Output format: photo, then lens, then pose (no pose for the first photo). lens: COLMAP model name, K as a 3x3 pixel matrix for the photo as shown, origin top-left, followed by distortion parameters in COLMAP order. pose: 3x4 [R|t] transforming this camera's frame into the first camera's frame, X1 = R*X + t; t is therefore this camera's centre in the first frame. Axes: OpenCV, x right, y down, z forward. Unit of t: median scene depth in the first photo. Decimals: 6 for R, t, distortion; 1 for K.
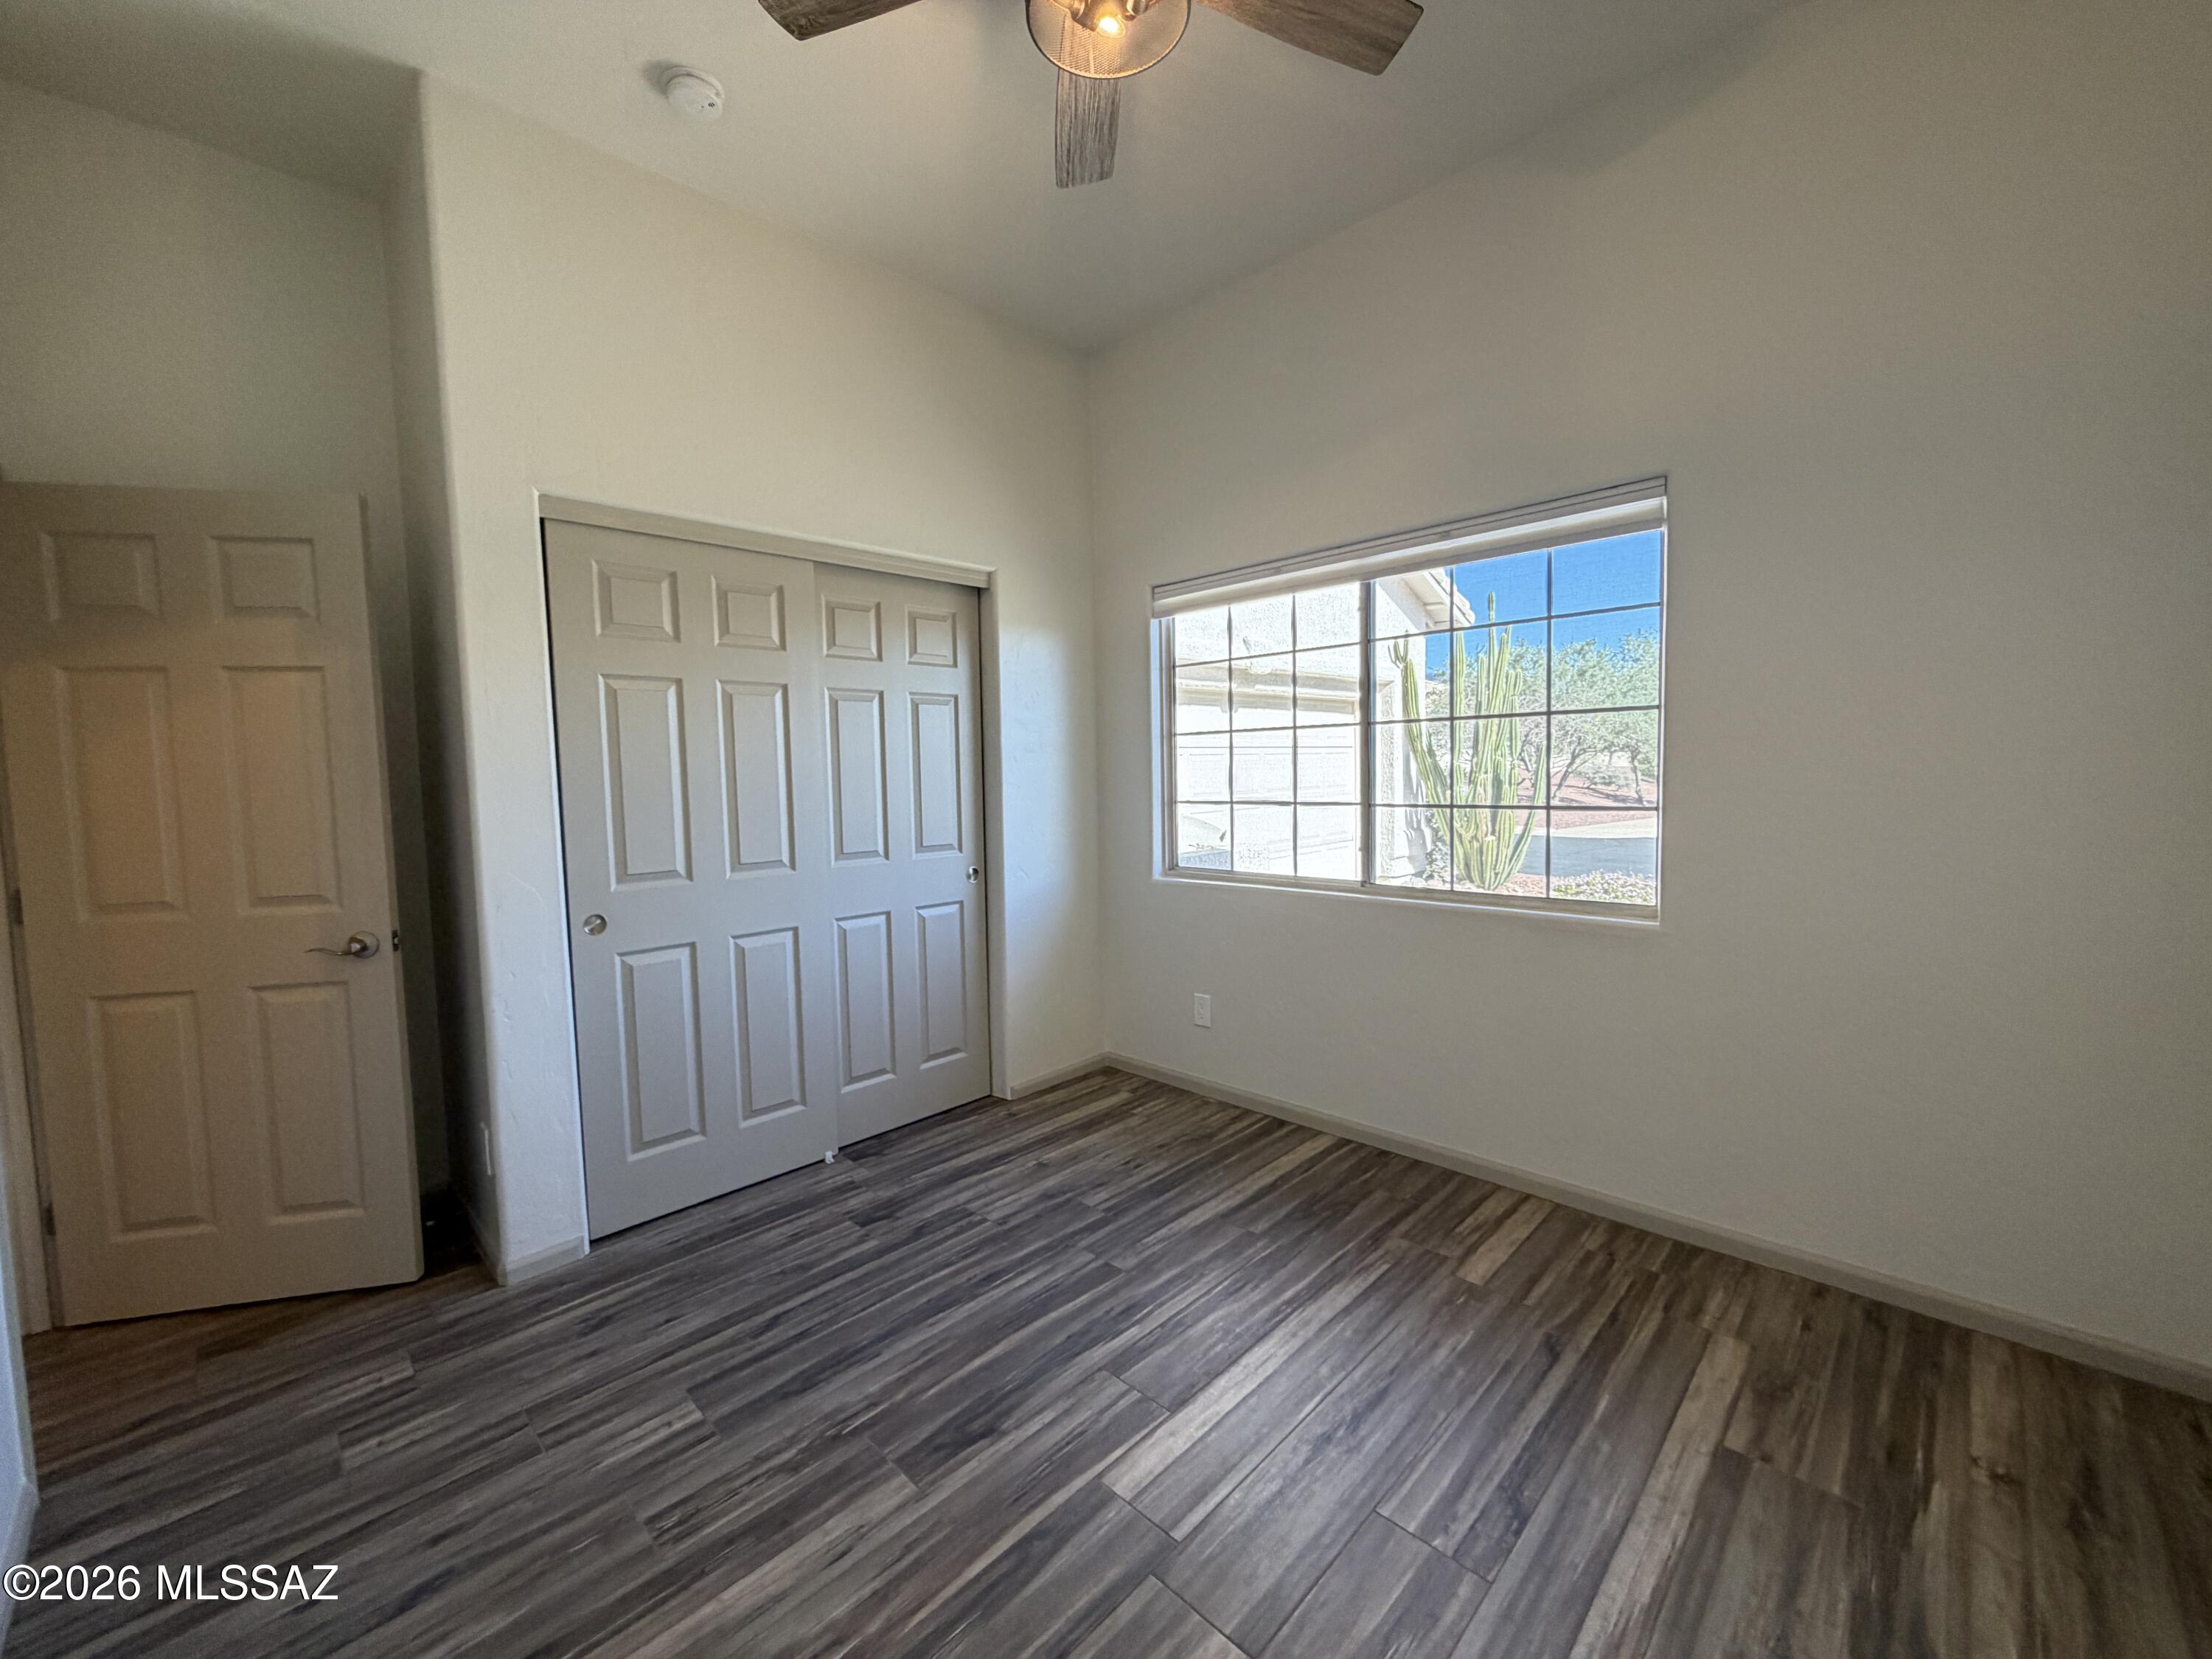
lens RADIAL K [[885.4, 0, 1109.2], [0, 885.4, 821.5], [0, 0, 1]] dist [0.001239, -0.000165]
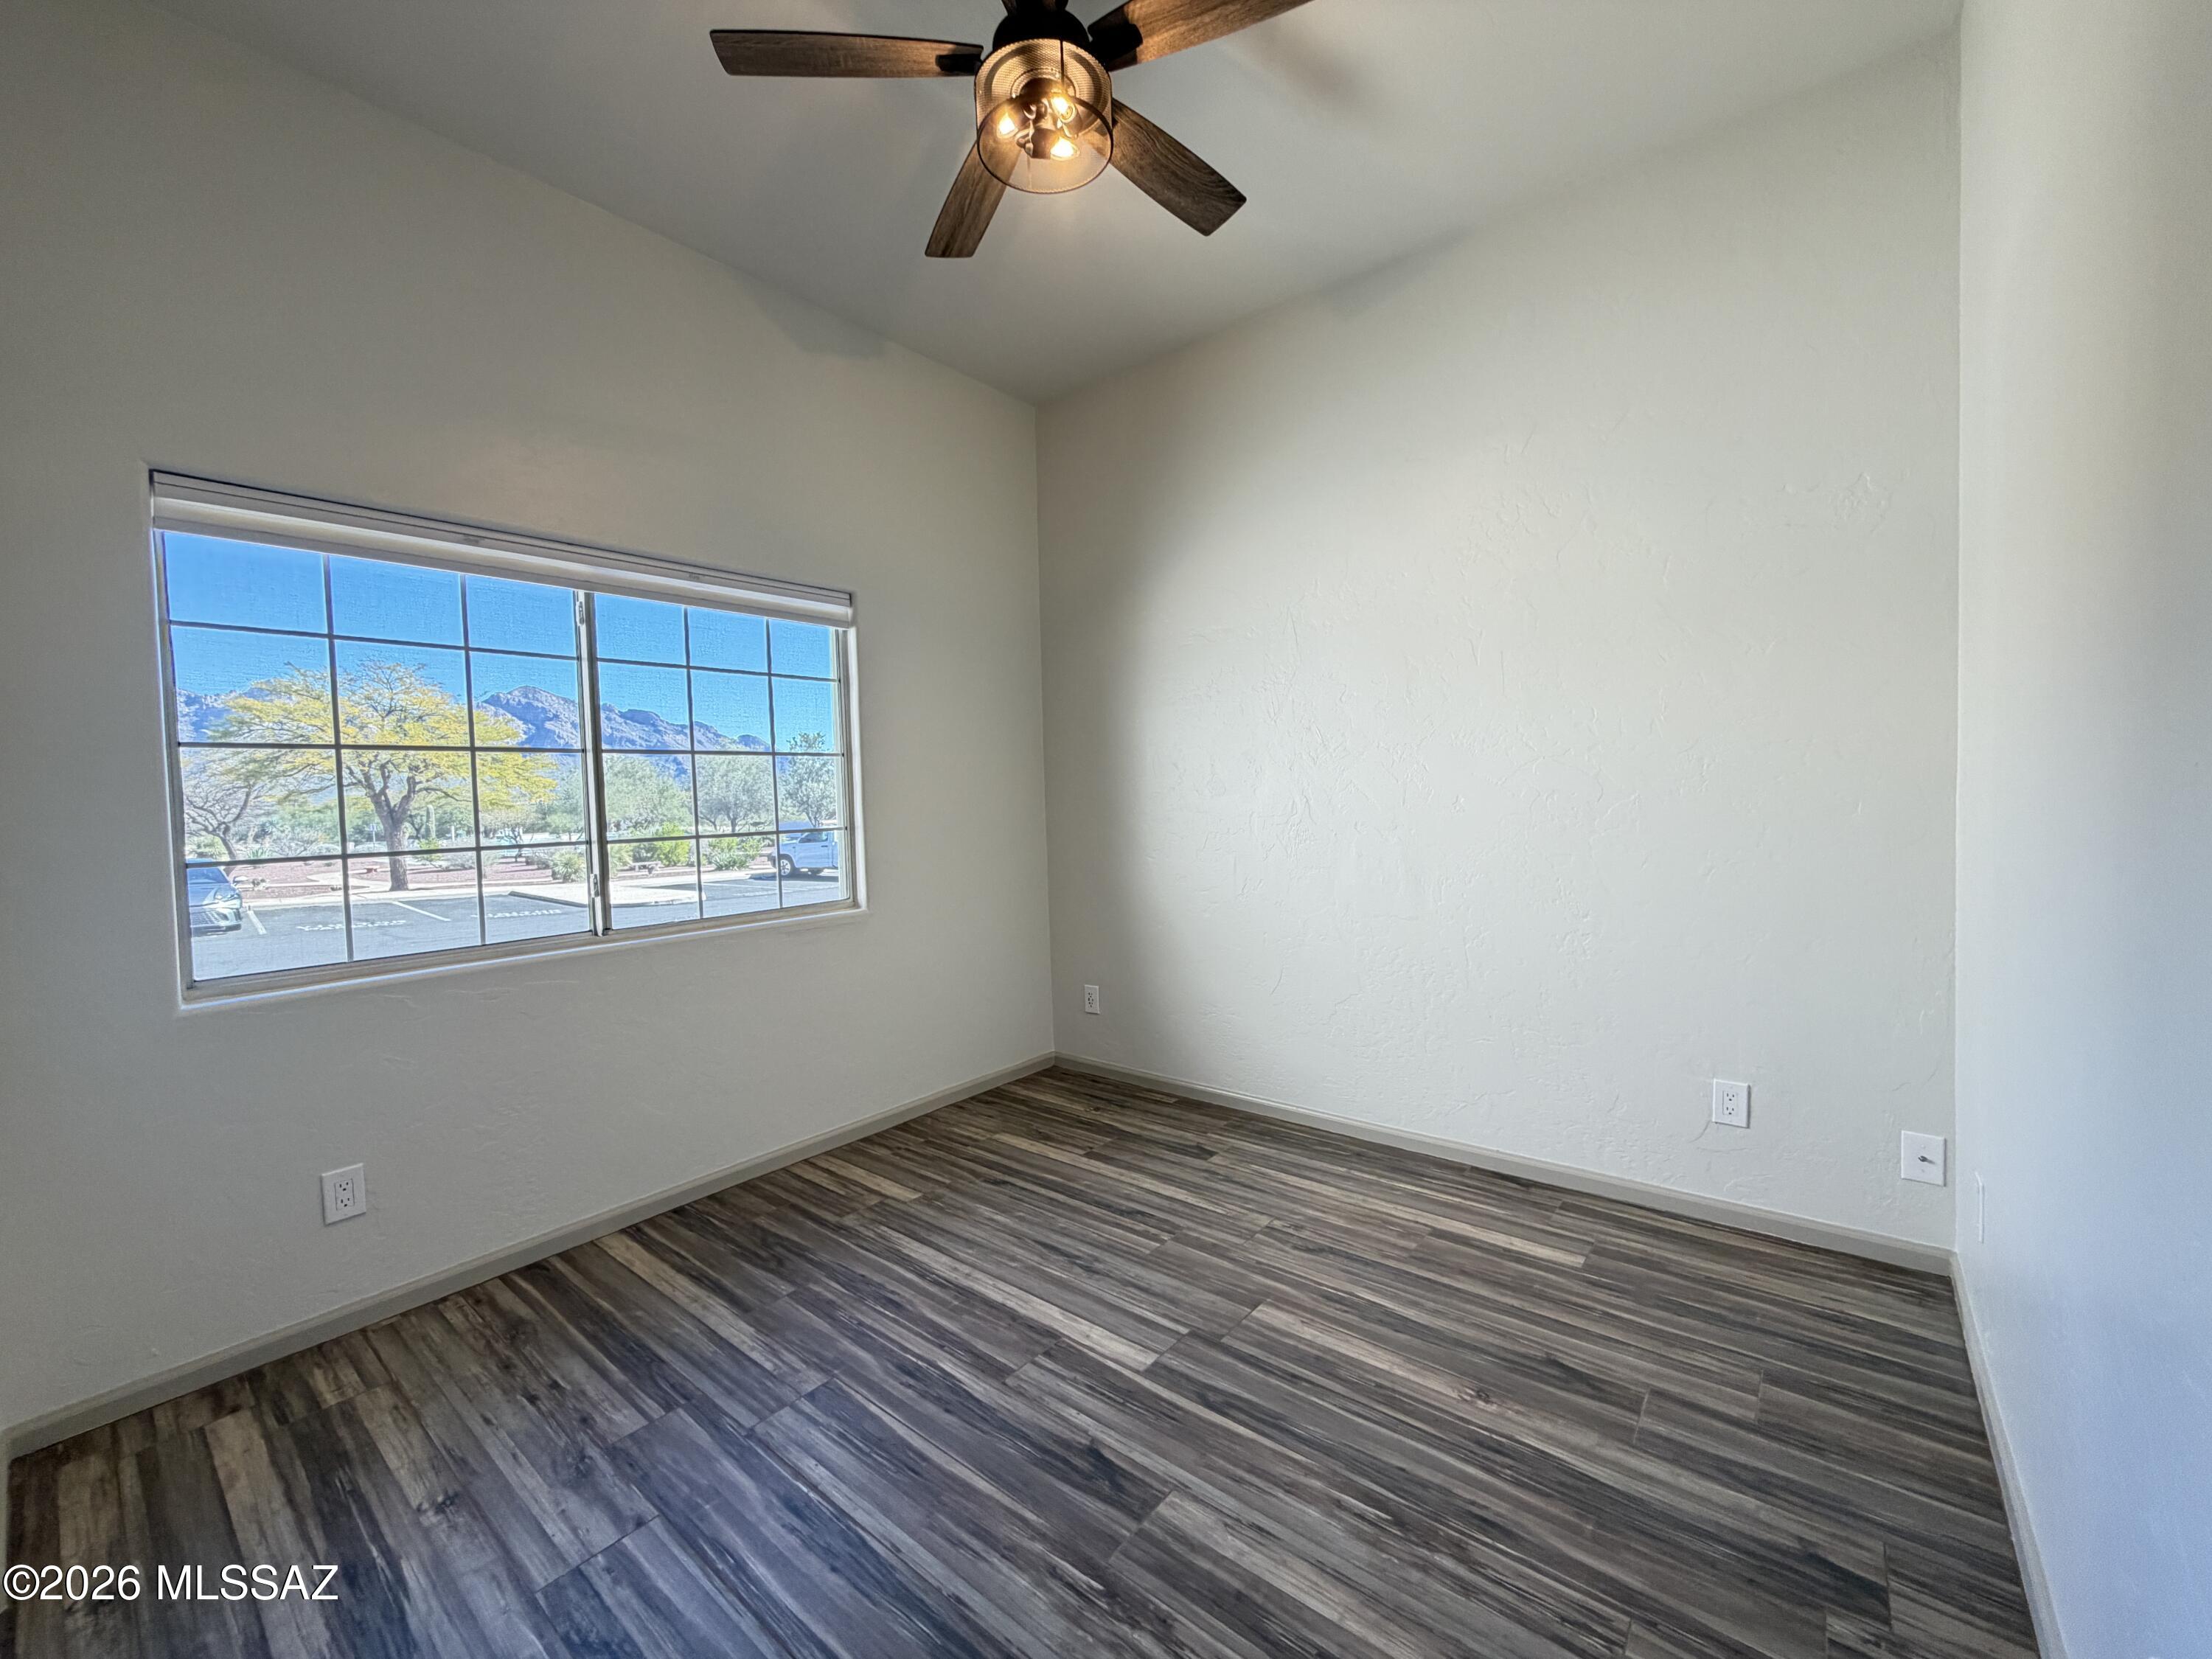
lens RADIAL K [[885.4, 0, 1121.8], [0, 885.4, 822.3], [0, 0, 1]] dist [0.001239, -0.000165]
pose [[-0.096562, -0.004839, 0.995315, -0.930319], [0.096667, 0.995215, 0.014216, 0.008841], [-0.990622, 0.097587, -0.095633, 0.859442]]
